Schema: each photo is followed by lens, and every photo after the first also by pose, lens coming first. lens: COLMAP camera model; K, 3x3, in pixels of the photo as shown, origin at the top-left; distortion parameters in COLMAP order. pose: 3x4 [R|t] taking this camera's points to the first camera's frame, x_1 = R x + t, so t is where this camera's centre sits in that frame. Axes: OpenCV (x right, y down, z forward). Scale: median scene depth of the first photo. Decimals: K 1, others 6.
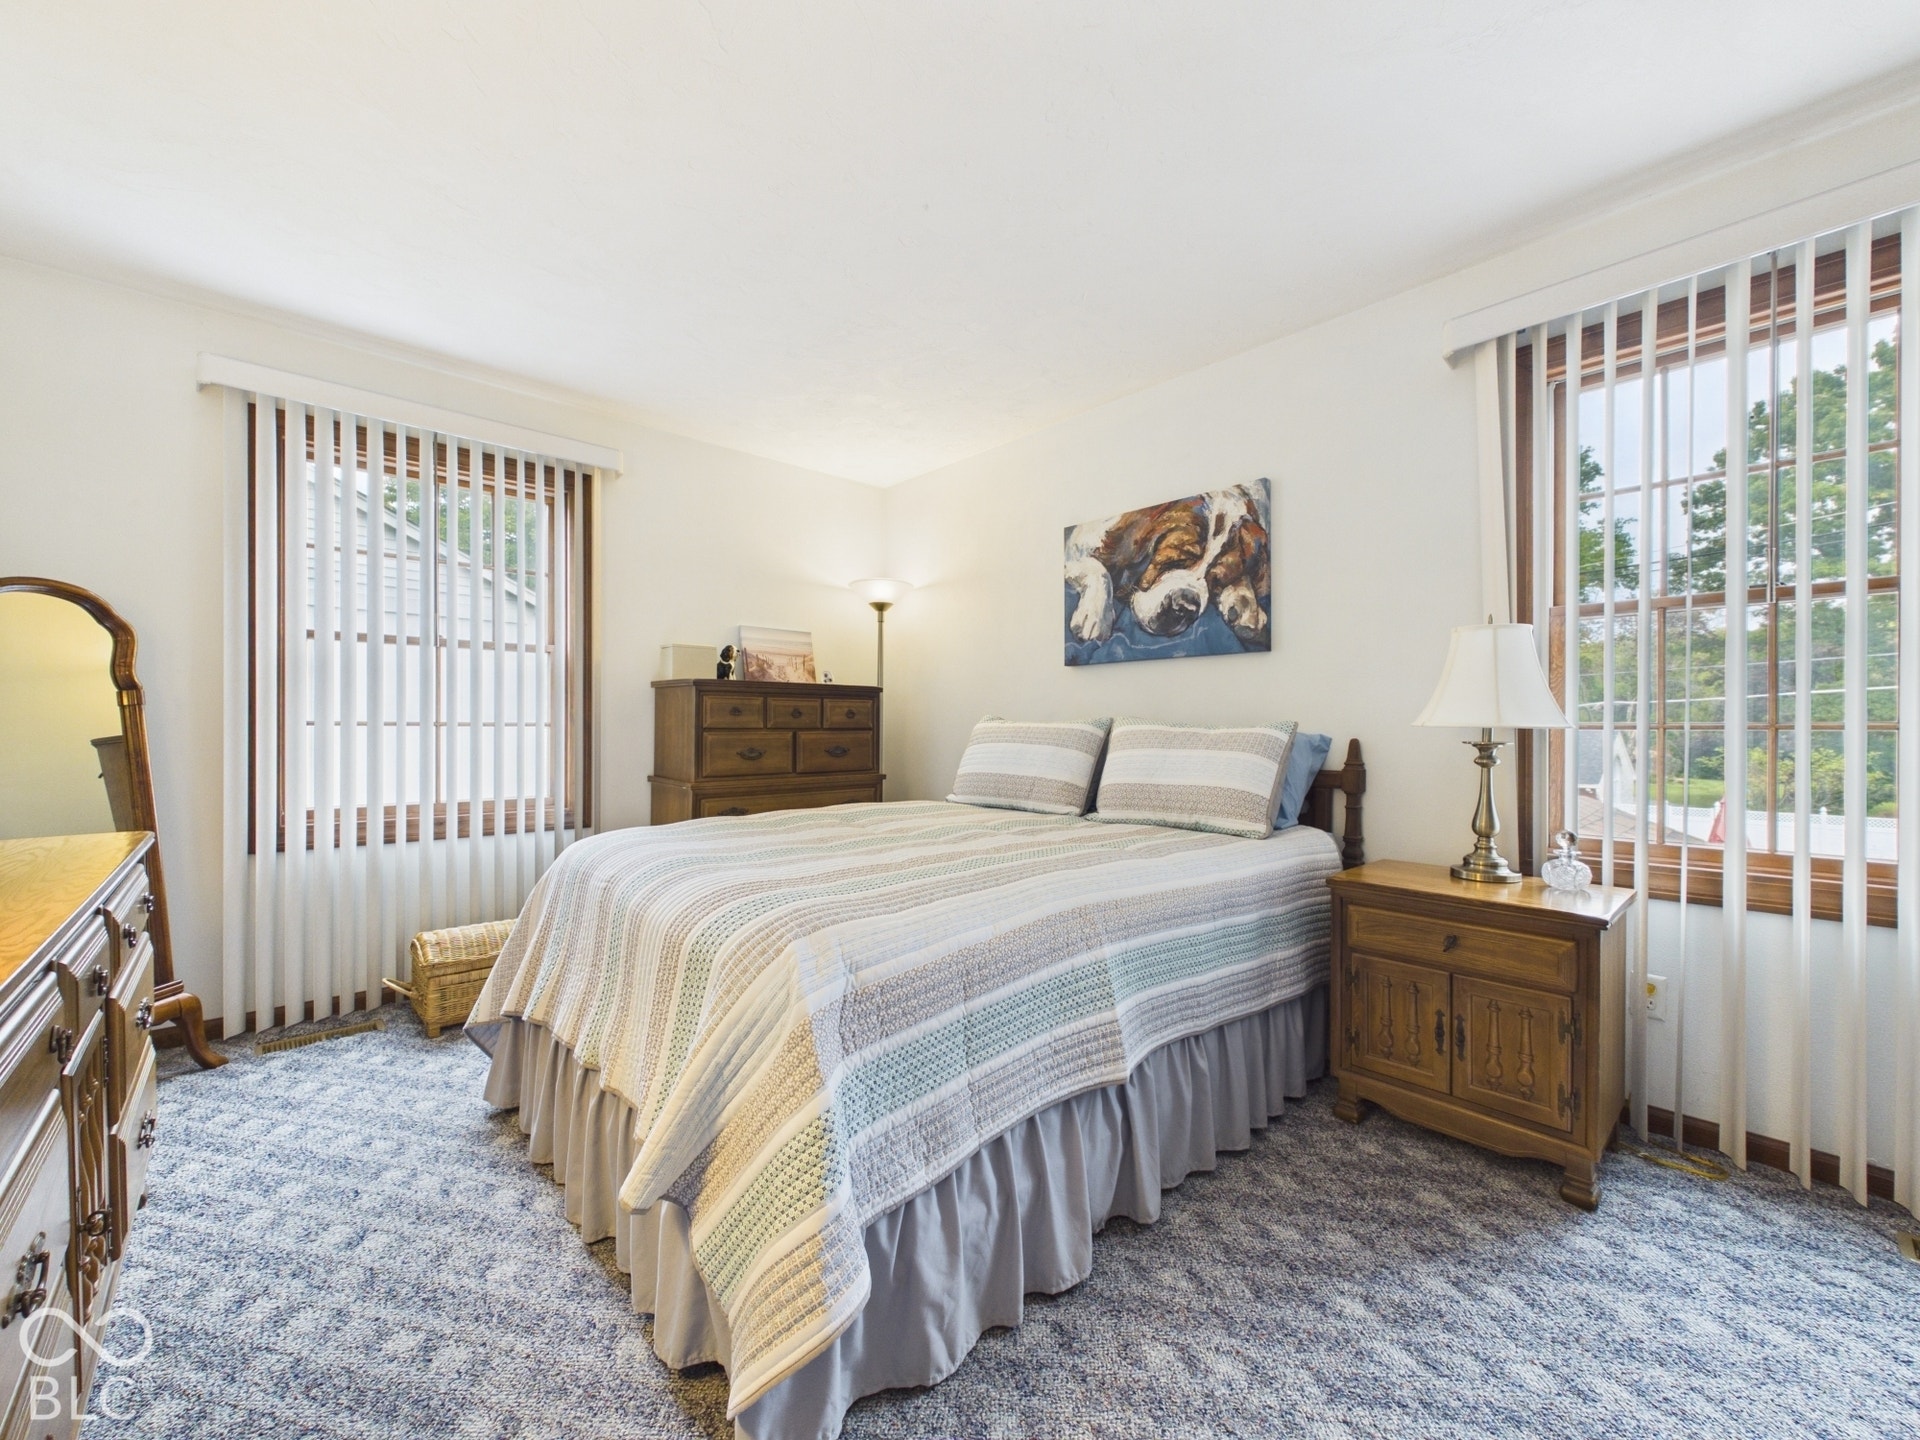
lens RADIAL K [[767.0, 0, 966.1], [0, 767.0, 729.3], [0, 0, 1]] dist [0.000463, 0.000022]
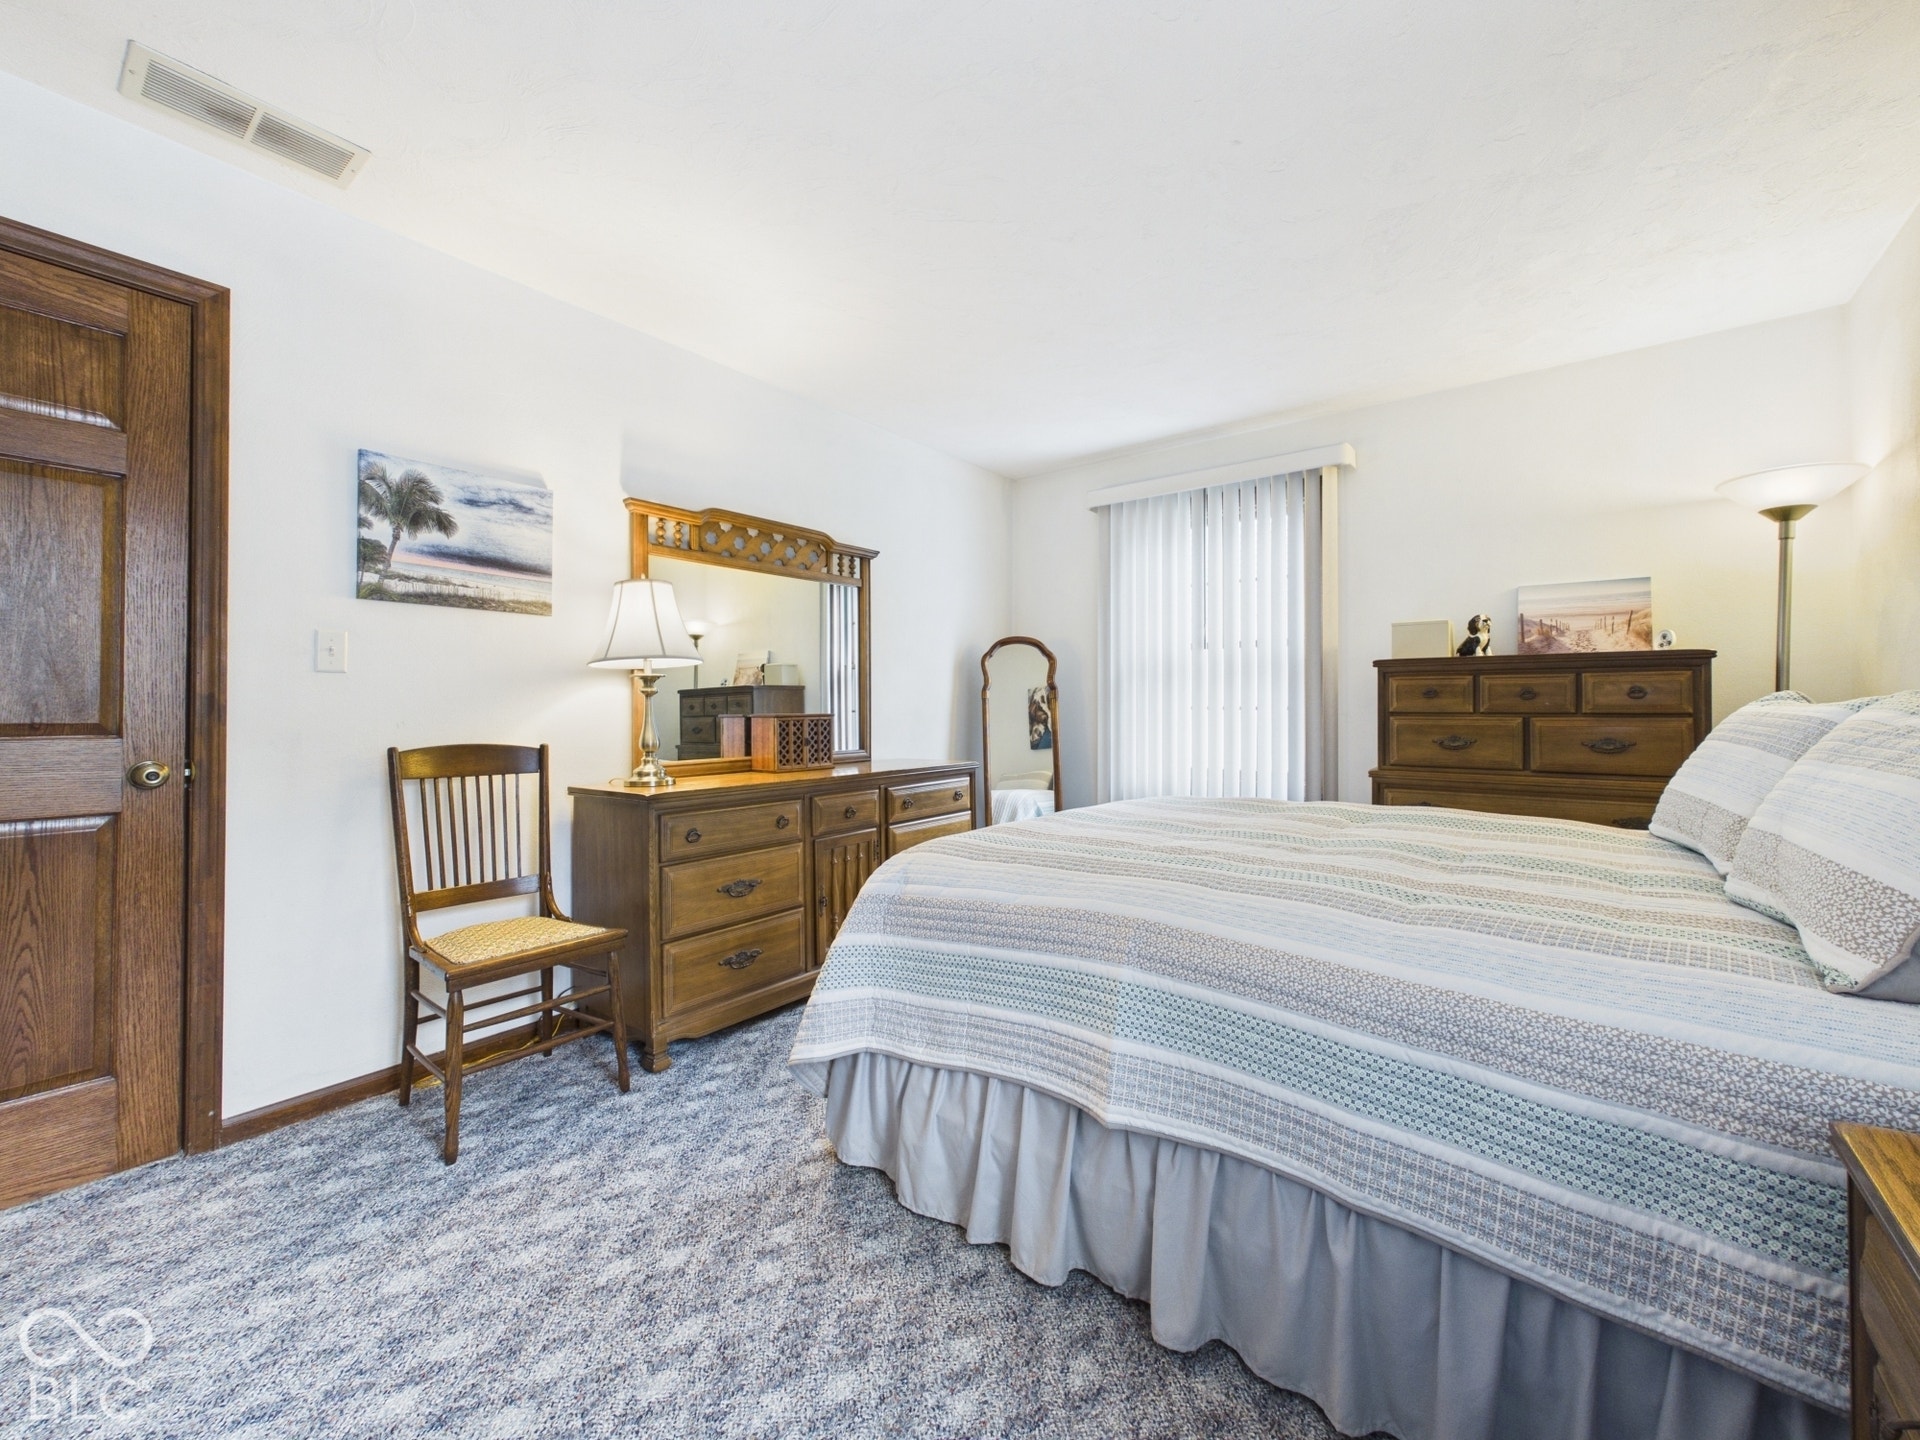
lens RADIAL K [[767.0, 0, 954.5], [0, 767.0, 705.4], [0, 0, 1]] dist [0.000463, 0.000022]
pose [[0.165310, -0.002279, -0.986239, 0.472047], [-0.006035, 0.999976, -0.003322, -0.003120], [0.986223, 0.006501, 0.165293, 0.315905]]
